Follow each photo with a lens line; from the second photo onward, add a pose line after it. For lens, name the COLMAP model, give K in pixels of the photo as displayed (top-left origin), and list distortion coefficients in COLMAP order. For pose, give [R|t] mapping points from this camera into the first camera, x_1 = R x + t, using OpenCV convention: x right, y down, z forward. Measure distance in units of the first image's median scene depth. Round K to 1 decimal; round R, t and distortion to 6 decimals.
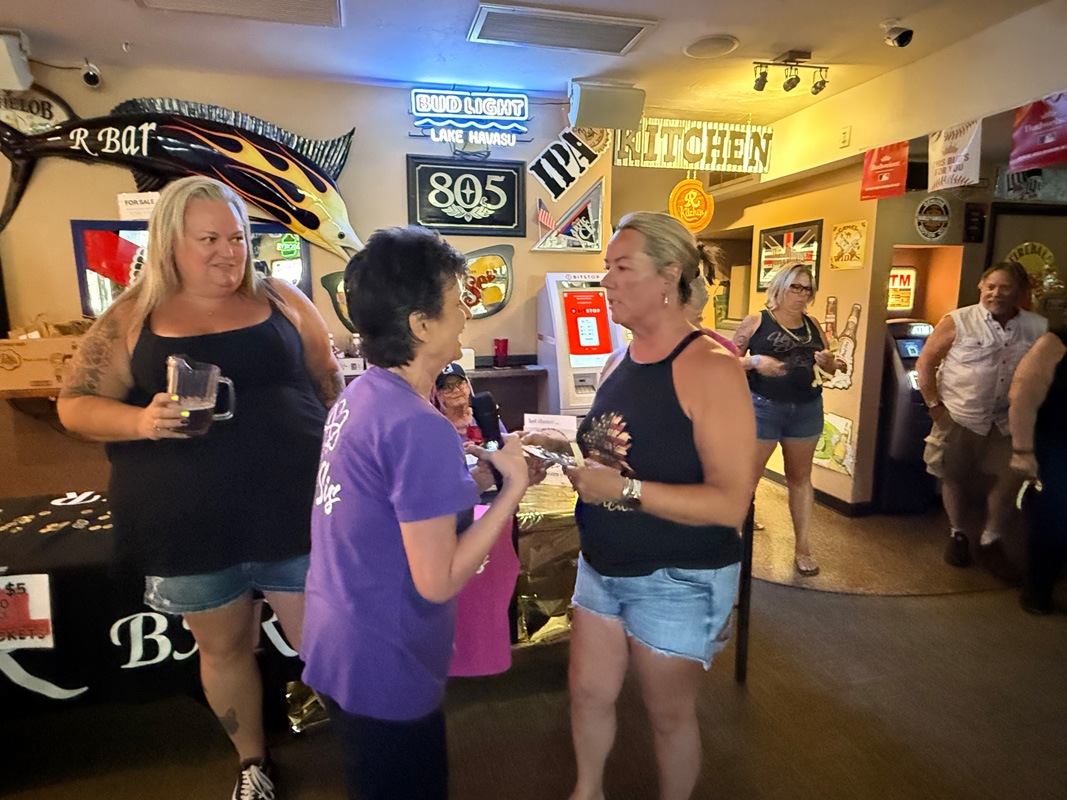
lens RADIAL K [[623.2, 0, 533.5], [0, 623.2, 400.0], [0, 0, 1]] dist [-0.003947, 0.001847]
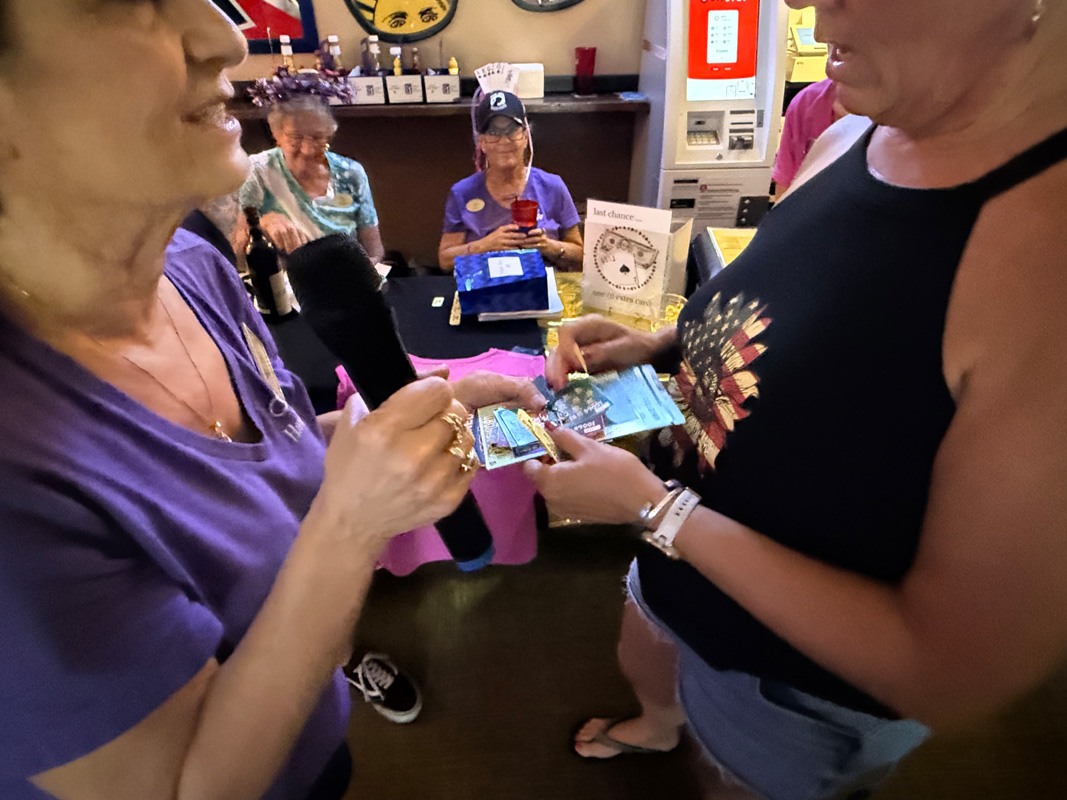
lens RADIAL K [[620.7, 0, 514.5], [0, 620.7, 406.9], [0, 0, 1]] dist [0.002627, 0.001513]
pose [[0.980645, 0.110551, -0.161597, 0.024311], [-0.031028, 0.902662, 0.429231, -0.035320], [0.193320, -0.415909, 0.888621, 0.243401]]
